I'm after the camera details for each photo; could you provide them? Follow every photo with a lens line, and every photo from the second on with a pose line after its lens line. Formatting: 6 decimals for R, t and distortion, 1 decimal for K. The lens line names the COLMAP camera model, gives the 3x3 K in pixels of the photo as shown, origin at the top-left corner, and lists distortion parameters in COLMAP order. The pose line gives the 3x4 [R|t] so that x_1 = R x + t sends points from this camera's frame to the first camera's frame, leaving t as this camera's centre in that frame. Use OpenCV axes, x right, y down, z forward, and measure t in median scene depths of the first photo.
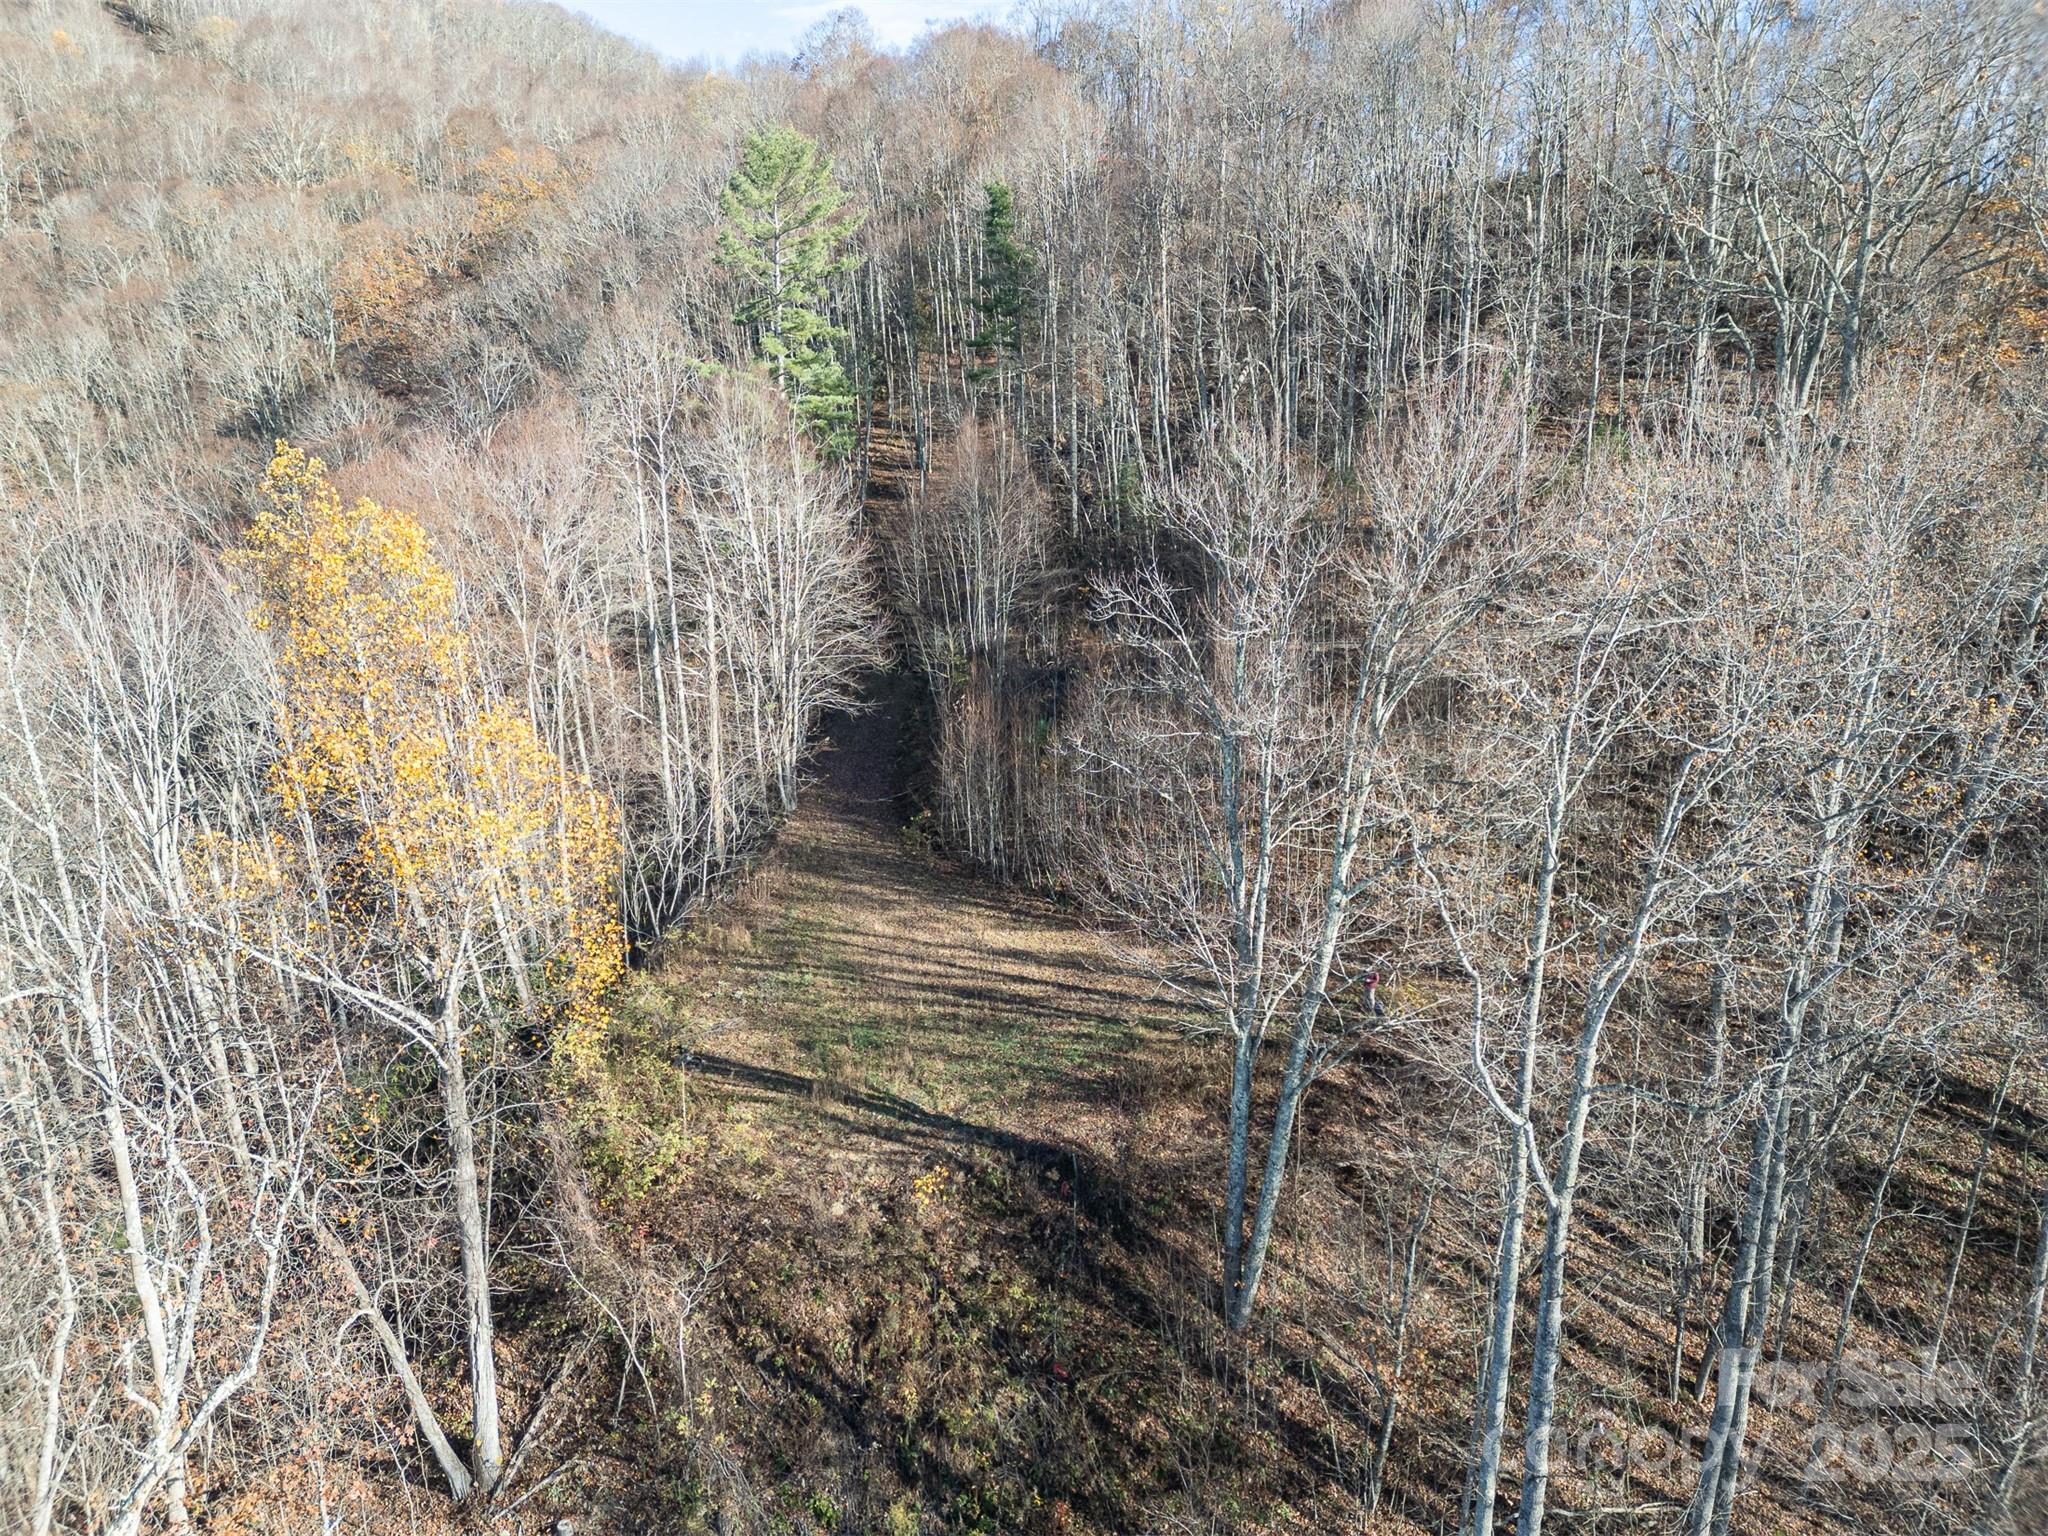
lens RADIAL K [[1461.1, 0, 1024.0], [0, 1461.1, 768.0], [0, 0, 1]] dist [0.029946, 0.005453]
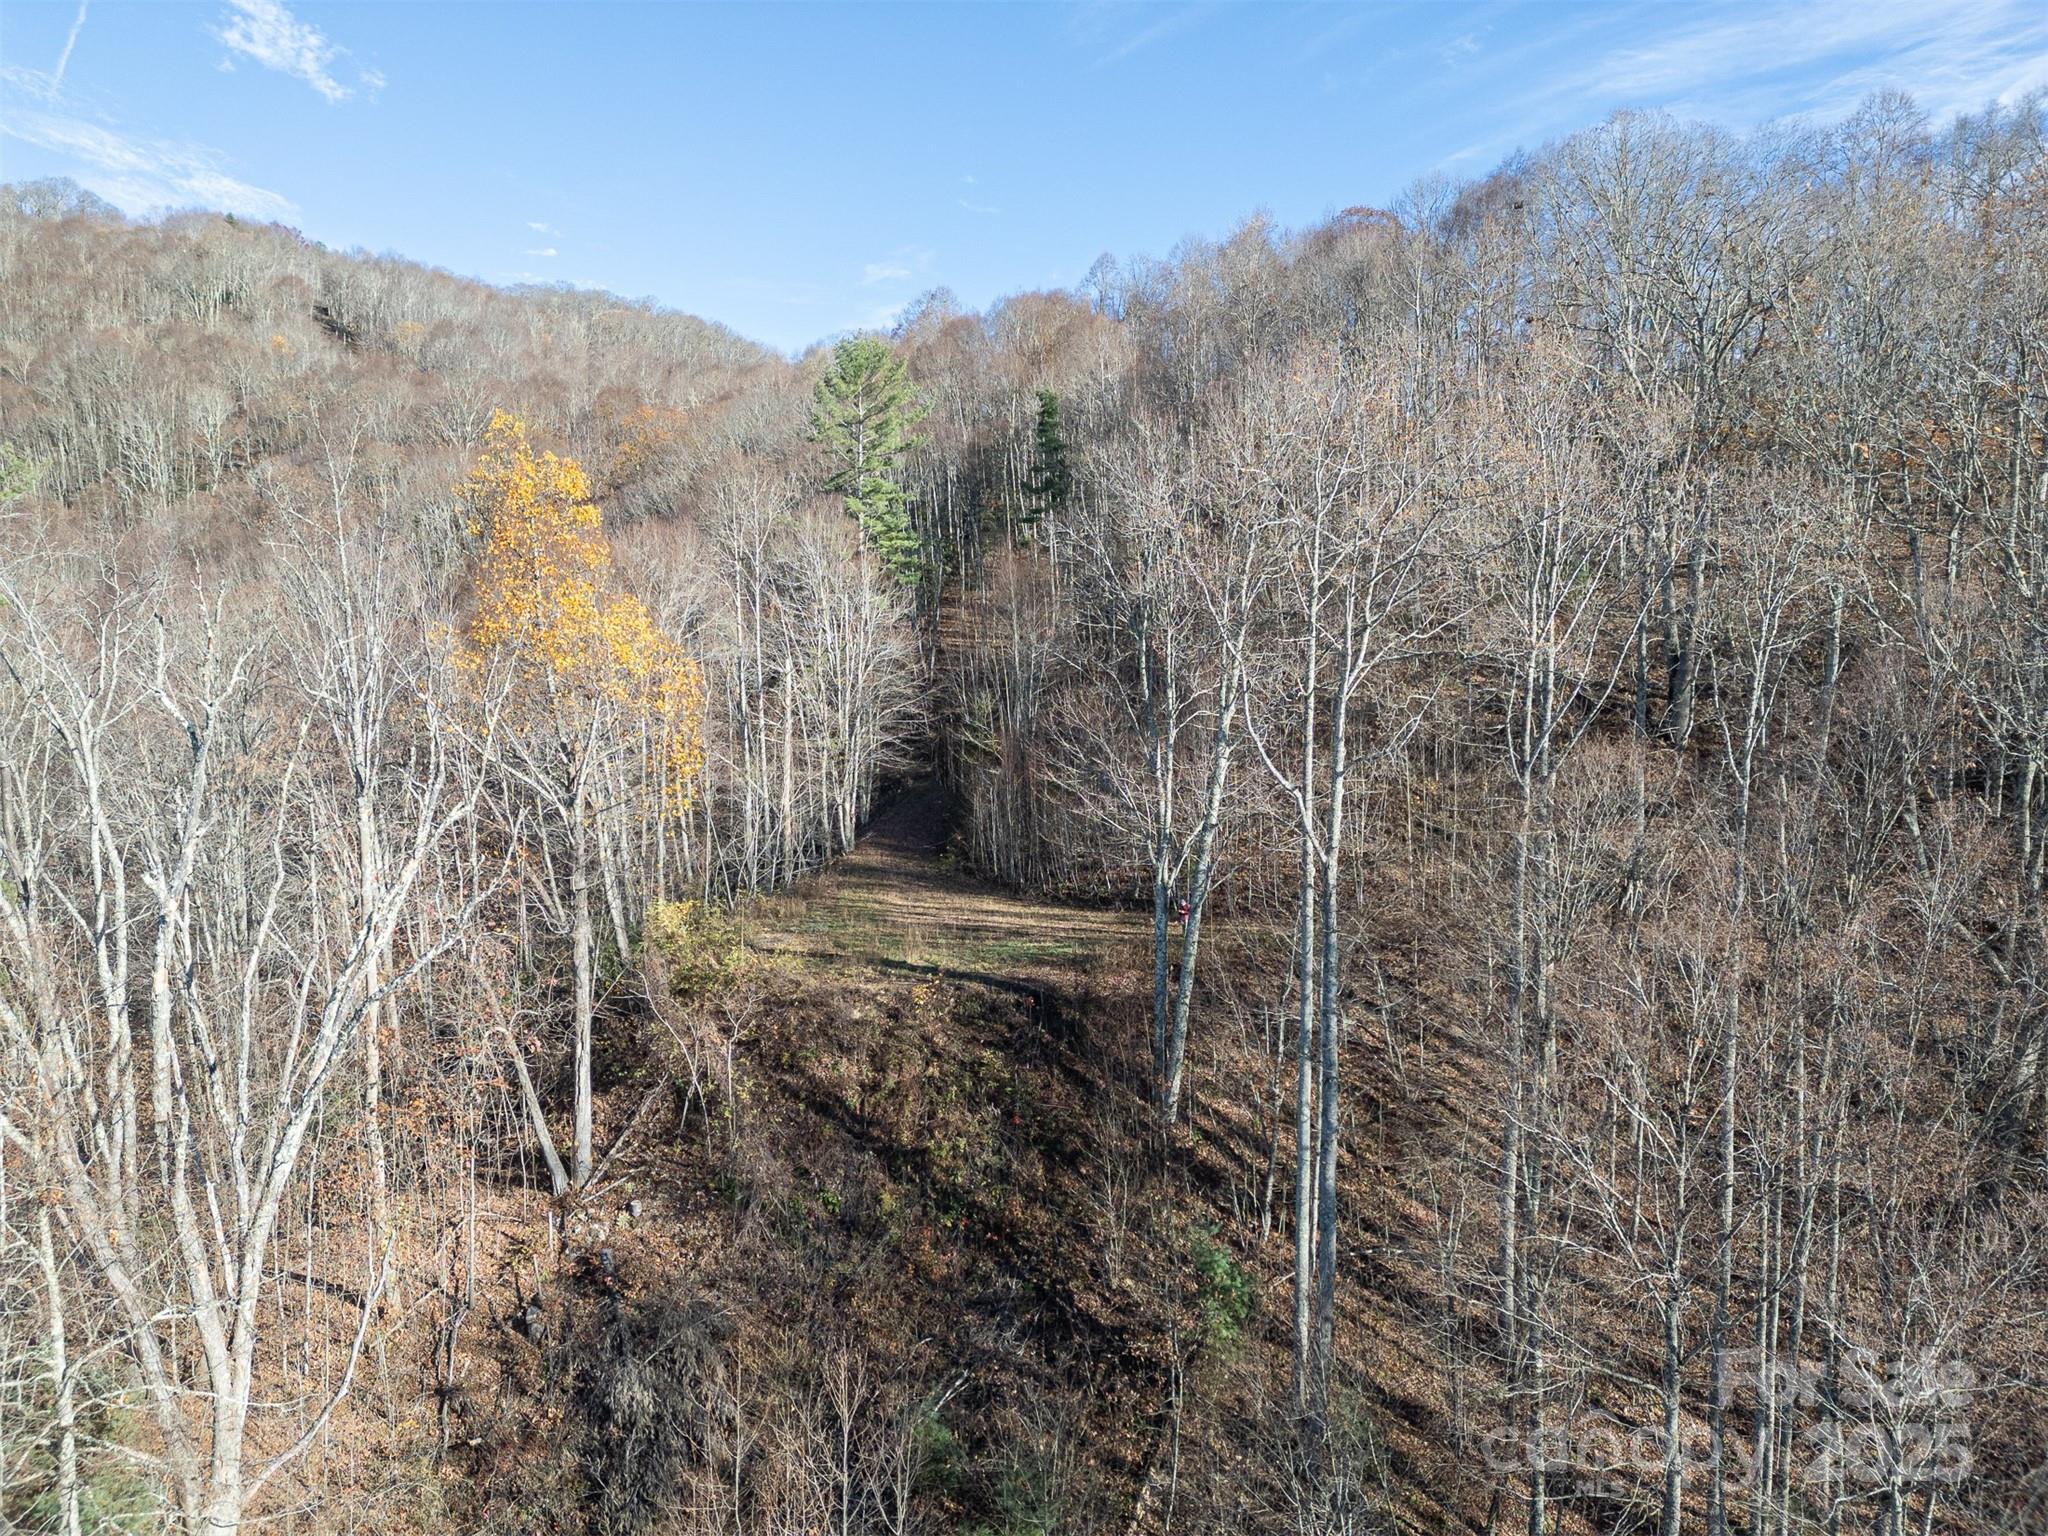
lens RADIAL K [[1449.5, 0, 1024.0], [0, 1449.5, 768.0], [0, 0, 1]] dist [0.059396, -0.002063]
pose [[0.997875, 0.001215, -0.065151, 0.058884], [-0.012931, 0.983635, -0.179711, 0.173945], [0.063866, 0.180171, 0.981560, -0.163379]]
